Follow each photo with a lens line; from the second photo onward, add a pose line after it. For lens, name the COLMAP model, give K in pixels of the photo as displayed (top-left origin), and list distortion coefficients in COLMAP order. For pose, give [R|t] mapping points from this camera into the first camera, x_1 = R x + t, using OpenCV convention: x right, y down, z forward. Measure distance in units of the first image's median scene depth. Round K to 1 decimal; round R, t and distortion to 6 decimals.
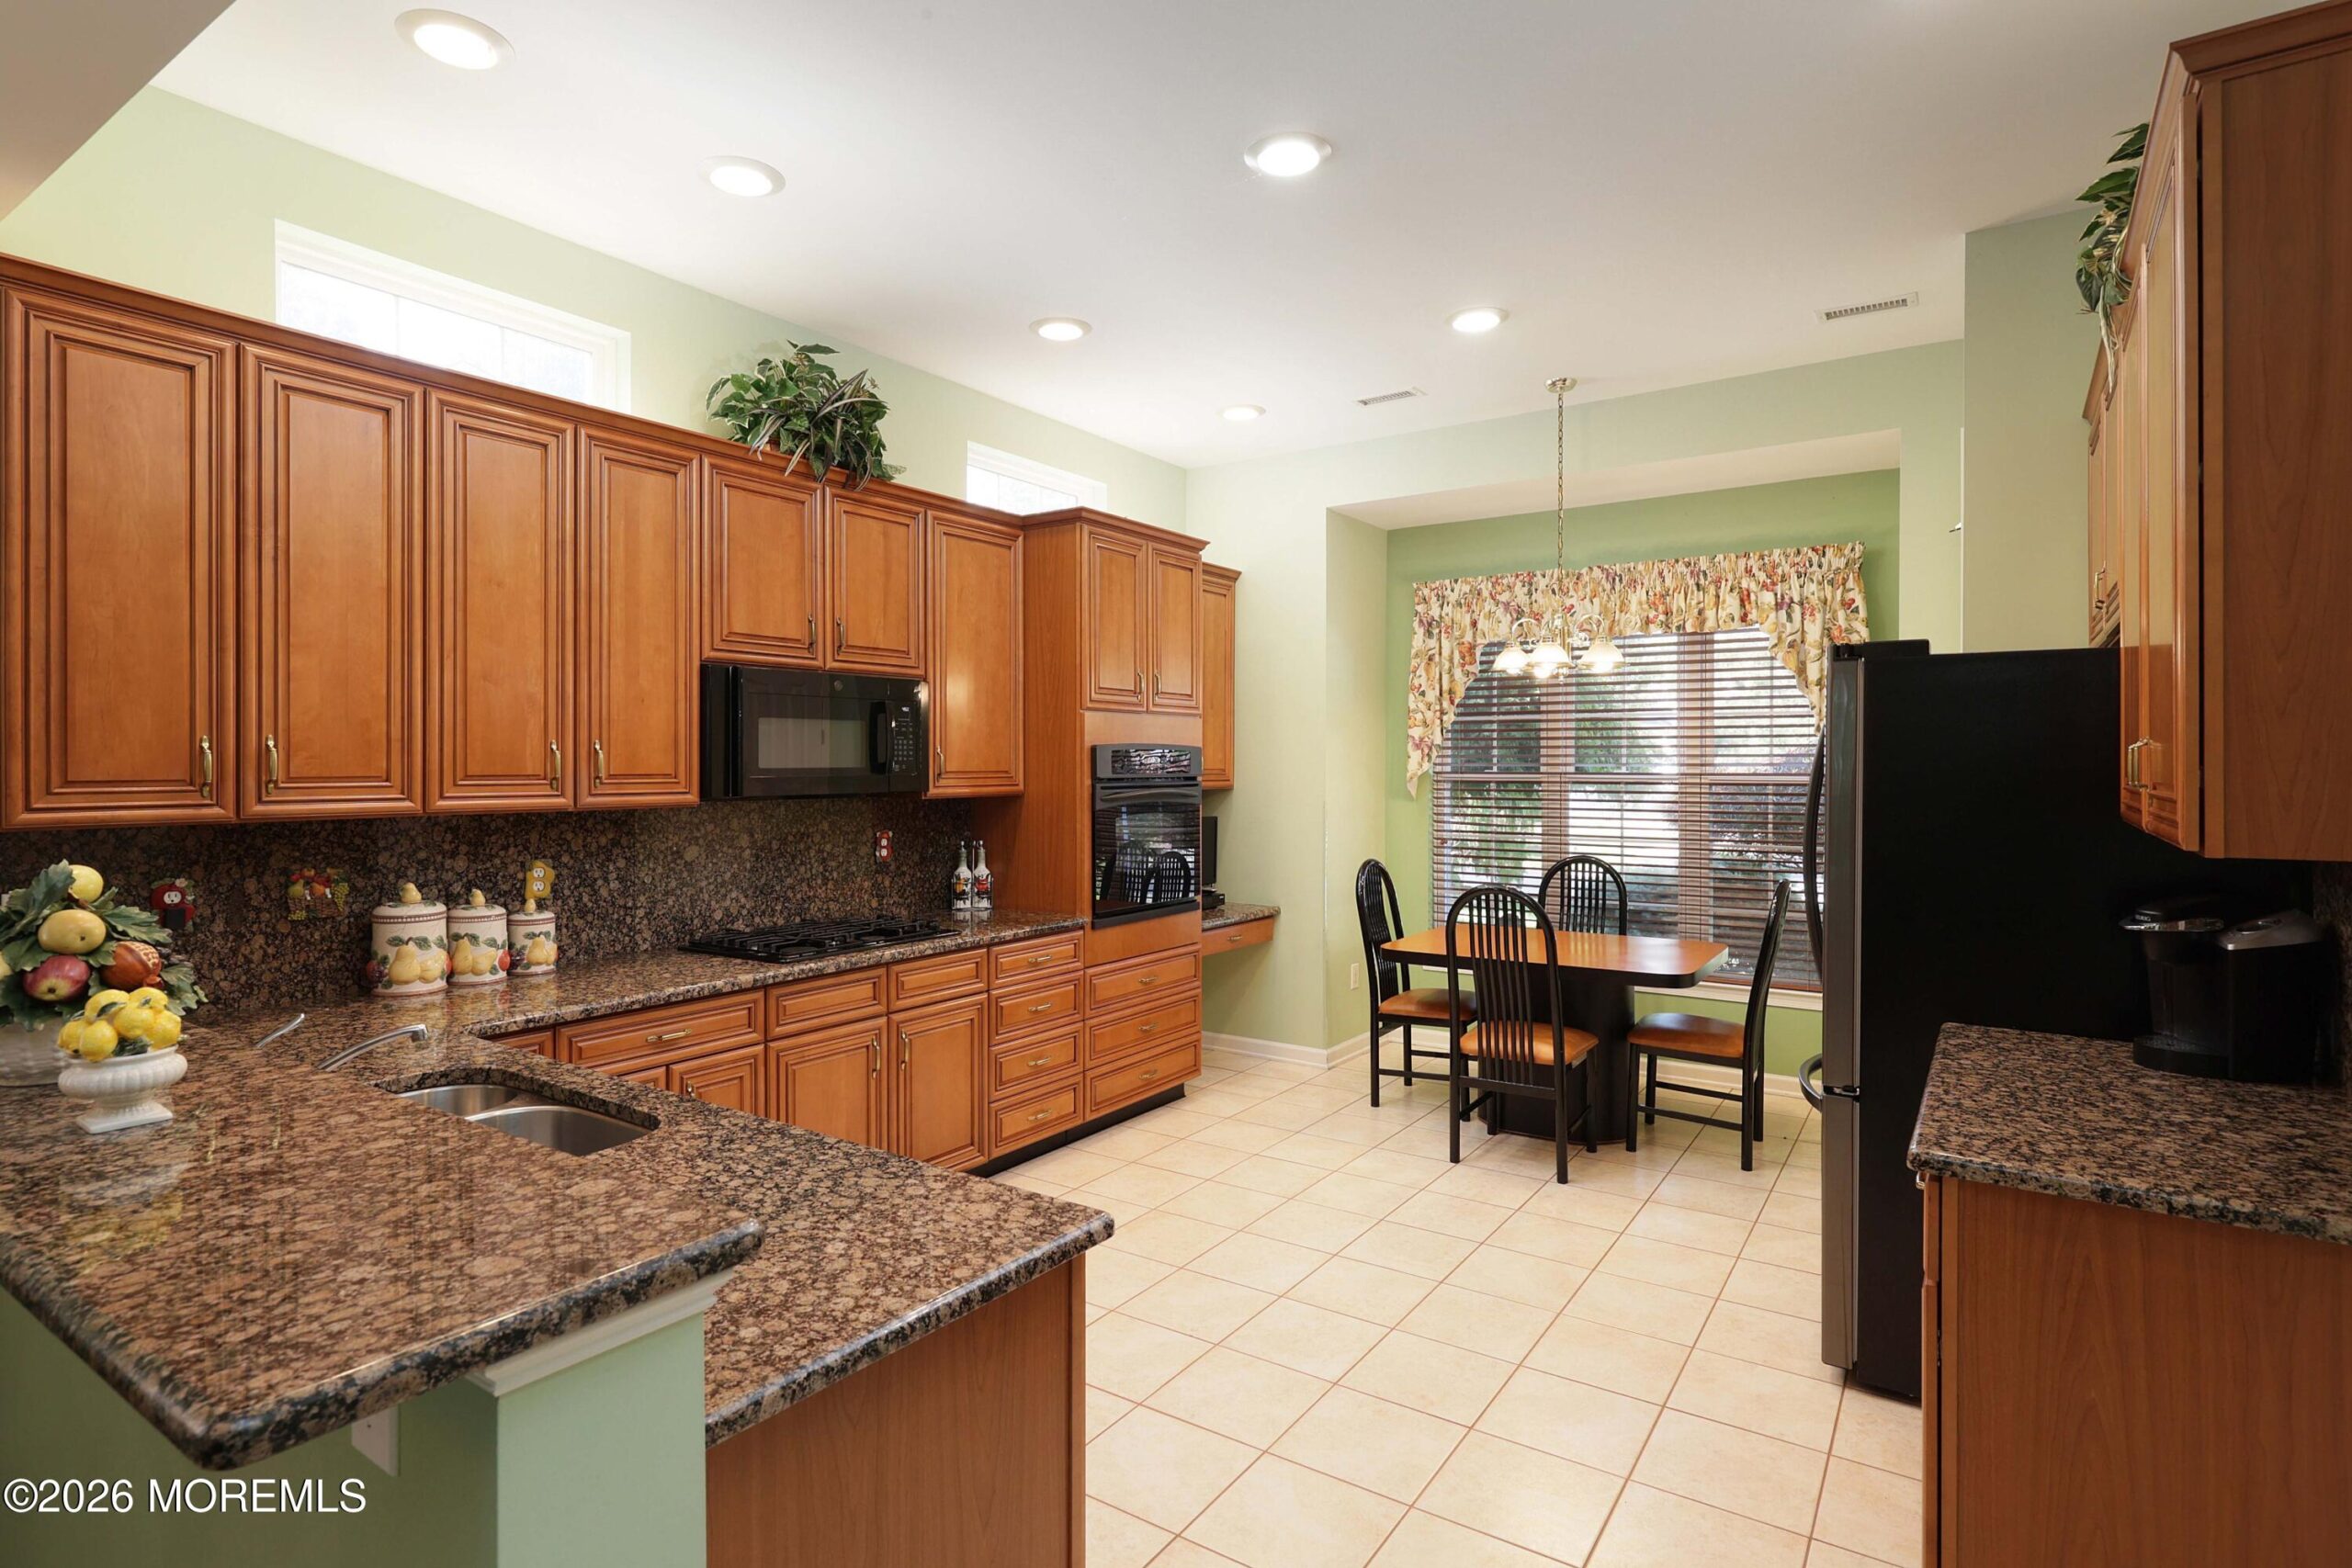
lens RADIAL K [[1167.9, 0, 1175.6], [0, 1167.9, 782.2], [0, 0, 1]] dist [0.001625, -0.001013]
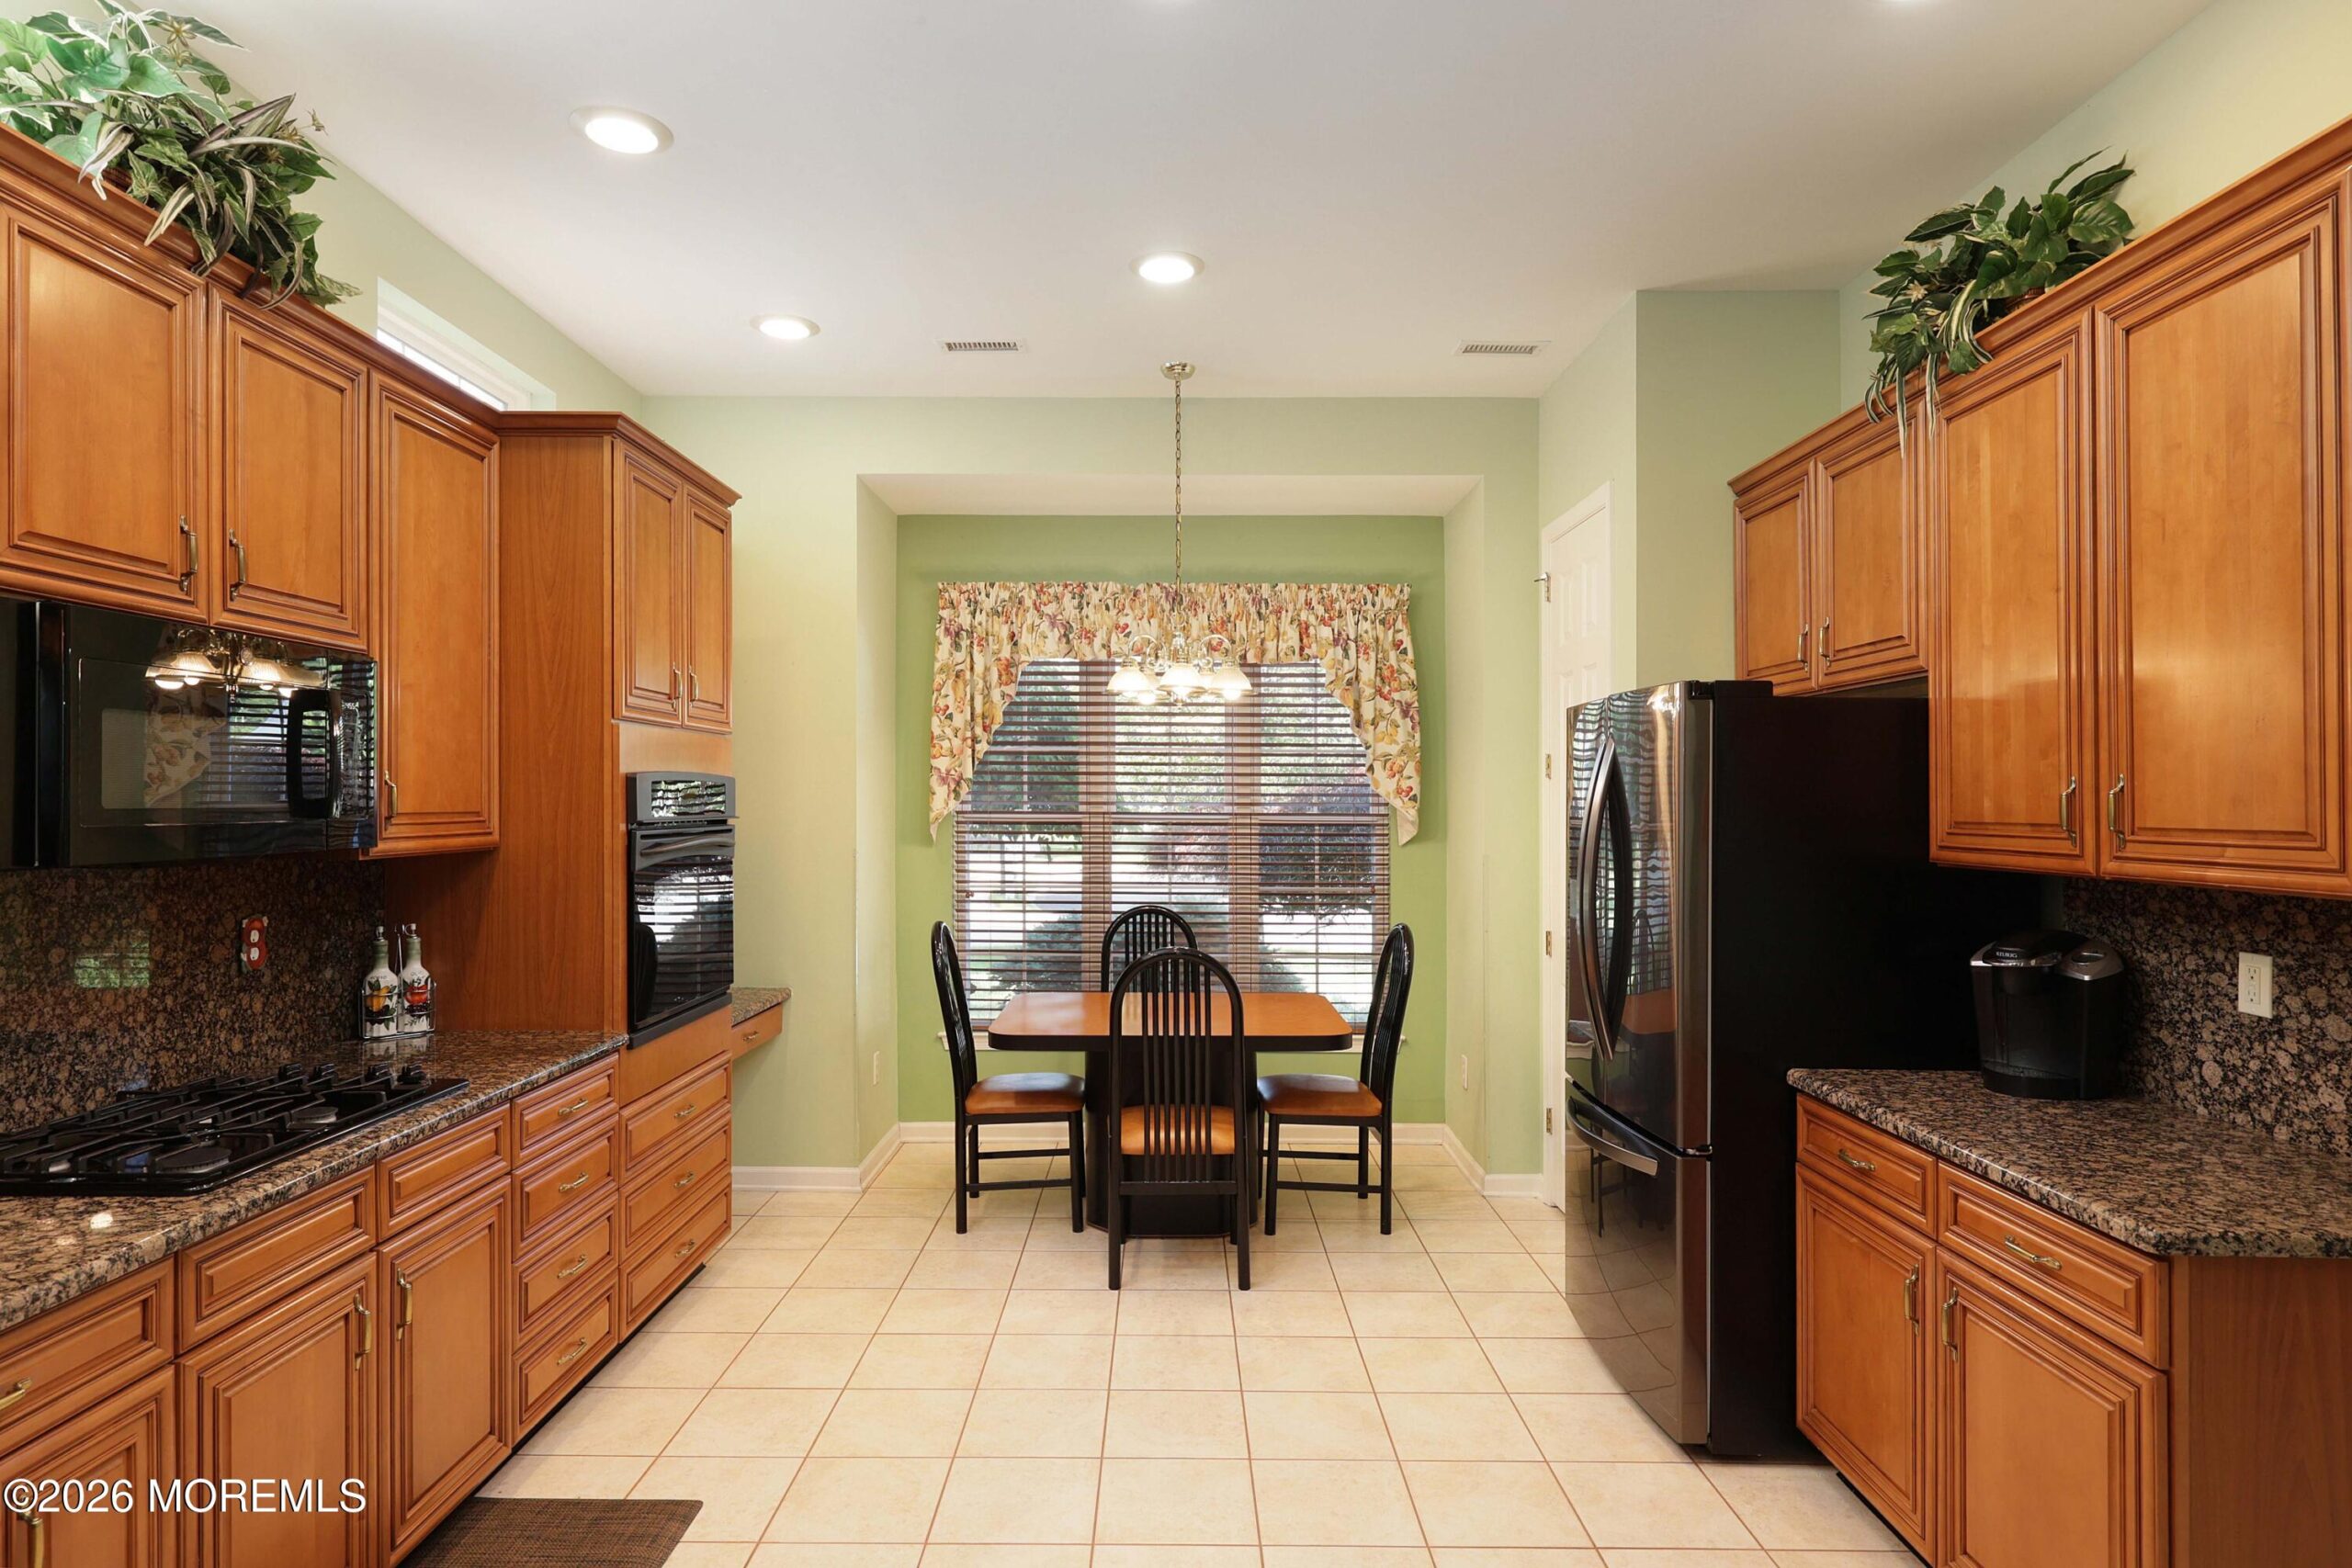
lens RADIAL K [[1268.5, 0, 1142.8], [0, 1268.5, 810.3], [0, 0, 1]] dist [0.014545, -0.005782]
pose [[0.833050, 0.000386, 0.553198, -0.229671], [0.003190, 0.999980, -0.005503, -0.005605], [-0.553189, 0.006349, 0.833032, 0.233779]]
